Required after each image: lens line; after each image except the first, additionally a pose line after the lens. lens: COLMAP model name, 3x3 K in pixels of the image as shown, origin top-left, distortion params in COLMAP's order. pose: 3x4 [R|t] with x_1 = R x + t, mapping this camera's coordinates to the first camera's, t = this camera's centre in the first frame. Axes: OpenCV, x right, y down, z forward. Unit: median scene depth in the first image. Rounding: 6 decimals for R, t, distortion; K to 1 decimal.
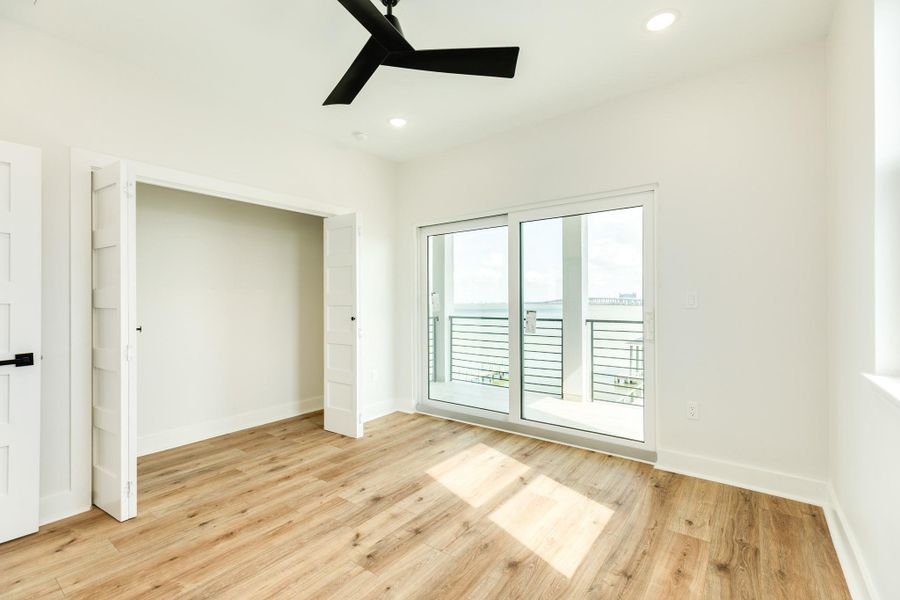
lens RADIAL K [[415.9, 0, 448.9], [0, 415.9, 298.7], [0, 0, 1]] dist [0.000388, 0.000351]
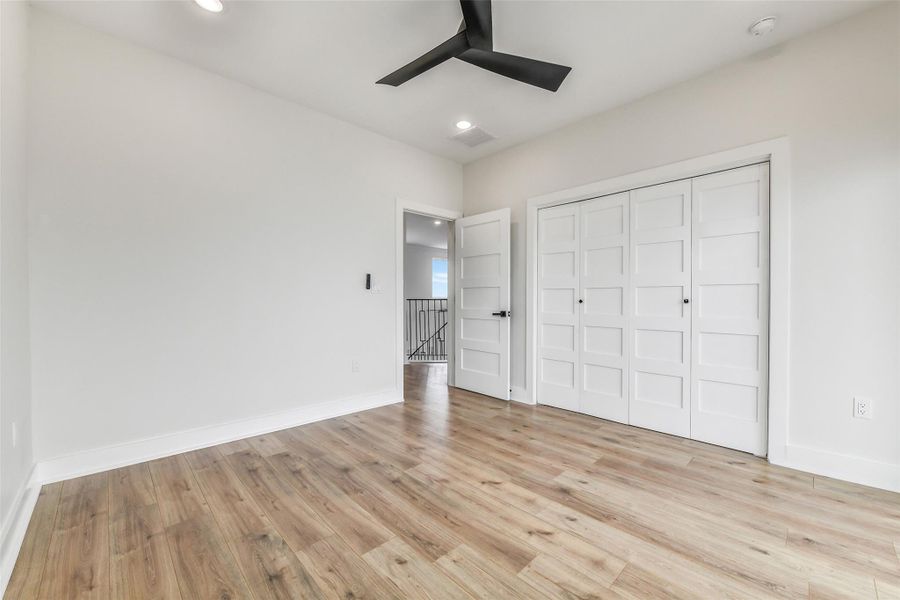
lens RADIAL K [[359.7, 0, 452.3], [0, 359.7, 301.4], [0, 0, 1]] dist [0.000401, -0.004728]
pose [[-0.159360, 0.014817, -0.987109, 0.633119], [0.000412, 0.999888, 0.014943, 0.046731], [0.987220, 0.001974, -0.159349, 0.856360]]
